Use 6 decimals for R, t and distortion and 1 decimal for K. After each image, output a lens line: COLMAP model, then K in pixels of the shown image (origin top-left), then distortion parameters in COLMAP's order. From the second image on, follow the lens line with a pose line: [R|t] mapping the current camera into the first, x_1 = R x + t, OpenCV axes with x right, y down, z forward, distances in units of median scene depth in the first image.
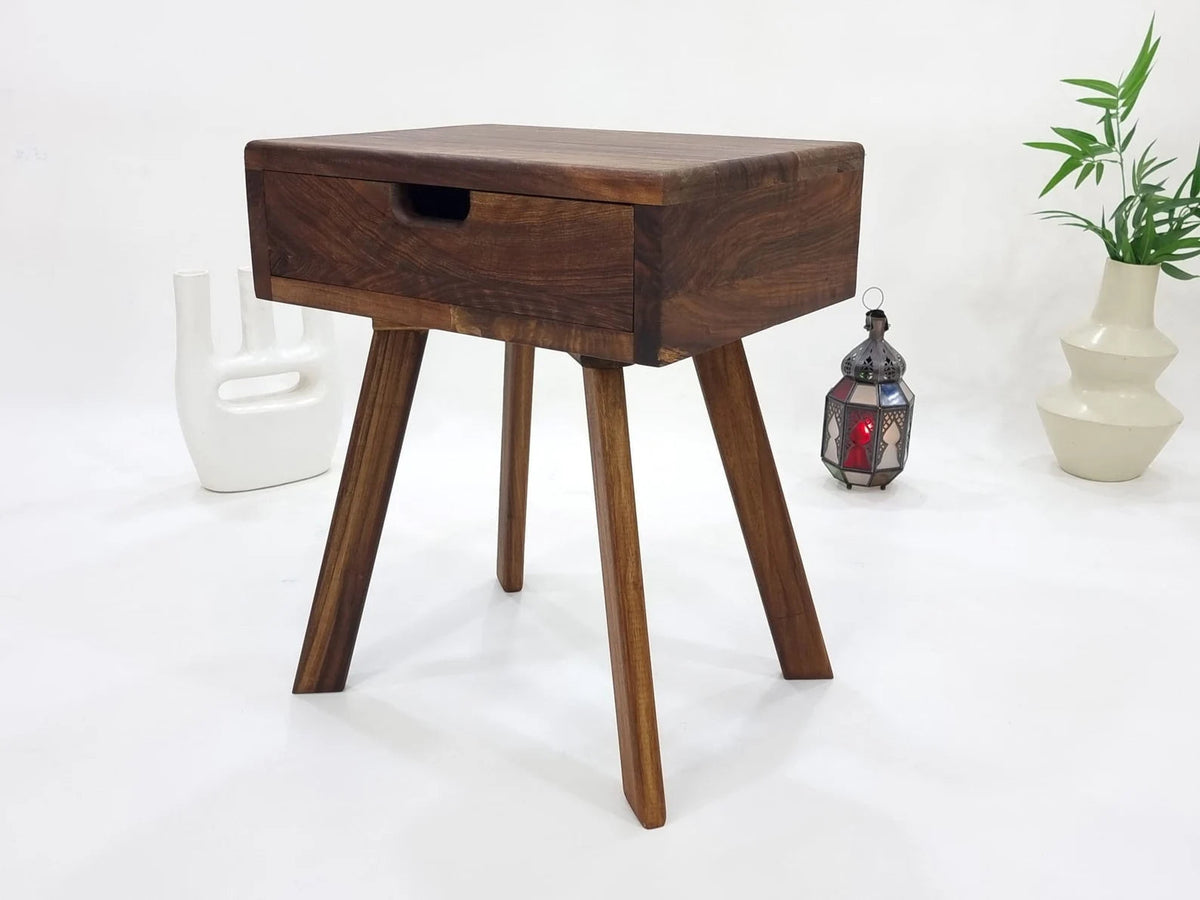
lens RADIAL K [[1329.2, 0, 600.0], [0, 1329.2, 450.0], [0, 0, 1]] dist [0.109284, -0.006262]
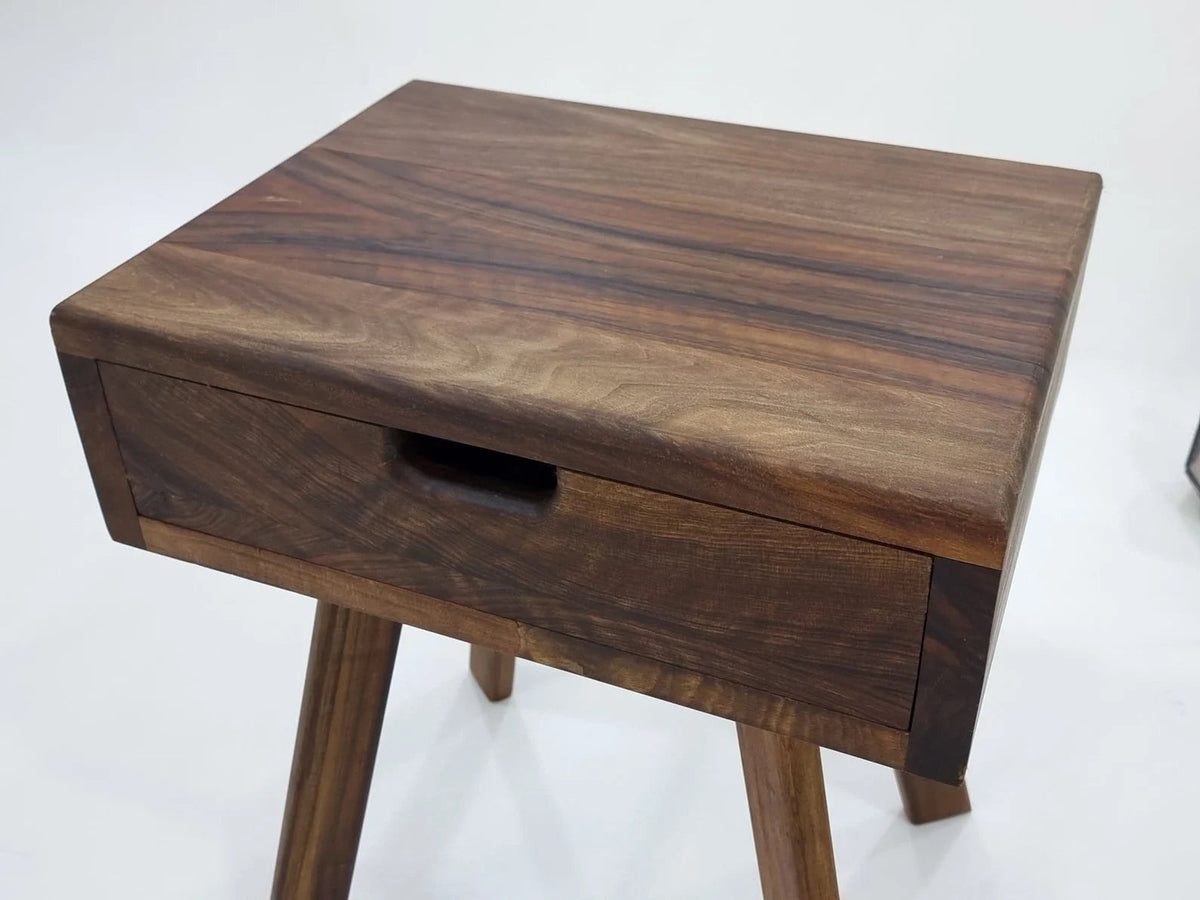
lens RADIAL K [[1329.2, 0, 600.0], [0, 1329.2, 450.0], [0, 0, 1]] dist [0.109284, -0.006262]
pose [[0.974956, -0.143703, 0.169737, -0.162313], [0.084501, 0.945333, 0.314967, -0.350094], [-0.205720, -0.292736, 0.933801, 0.479968]]
